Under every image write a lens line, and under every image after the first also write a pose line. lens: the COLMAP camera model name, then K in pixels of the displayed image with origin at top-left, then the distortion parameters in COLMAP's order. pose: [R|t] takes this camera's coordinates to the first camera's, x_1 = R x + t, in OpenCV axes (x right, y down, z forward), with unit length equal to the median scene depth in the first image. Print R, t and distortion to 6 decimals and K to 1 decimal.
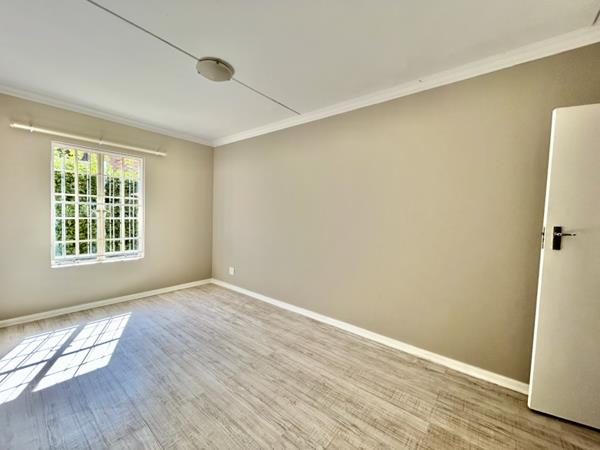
lens RADIAL K [[243.3, 0, 300.0], [0, 243.3, 225.0], [0, 0, 1]] dist [-0.002212, 0.000821]
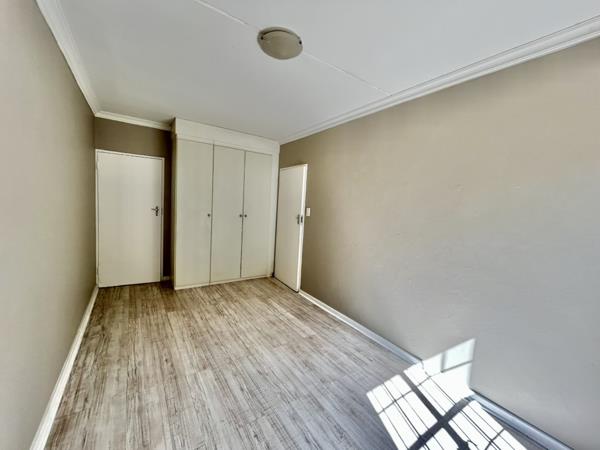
lens RADIAL K [[243.3, 0, 300.0], [0, 243.3, 225.0], [0, 0, 1]] dist [-0.002212, 0.000821]
pose [[-0.953617, -0.112581, 0.279176, -0.612556], [-0.076729, 0.987704, 0.136208, -0.146334], [-0.291078, 0.108469, -0.950530, 1.588012]]
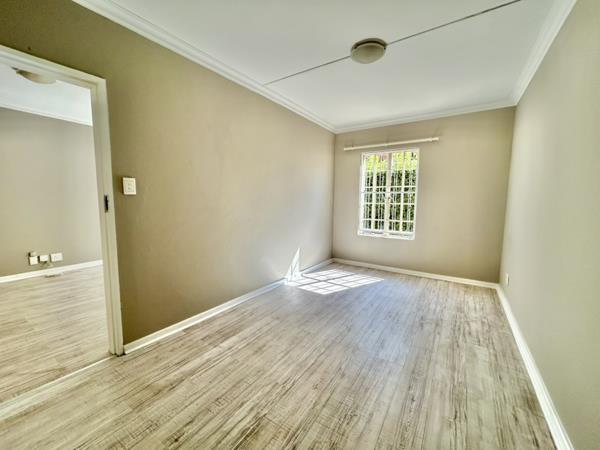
lens RADIAL K [[243.3, 0, 300.0], [0, 243.3, 225.0], [0, 0, 1]] dist [-0.002212, 0.000821]
pose [[0.089015, 0.076601, -0.993080, 0.606292], [-0.047426, 0.996233, 0.072593, 0.019515], [0.994901, 0.040636, 0.092313, 0.575019]]
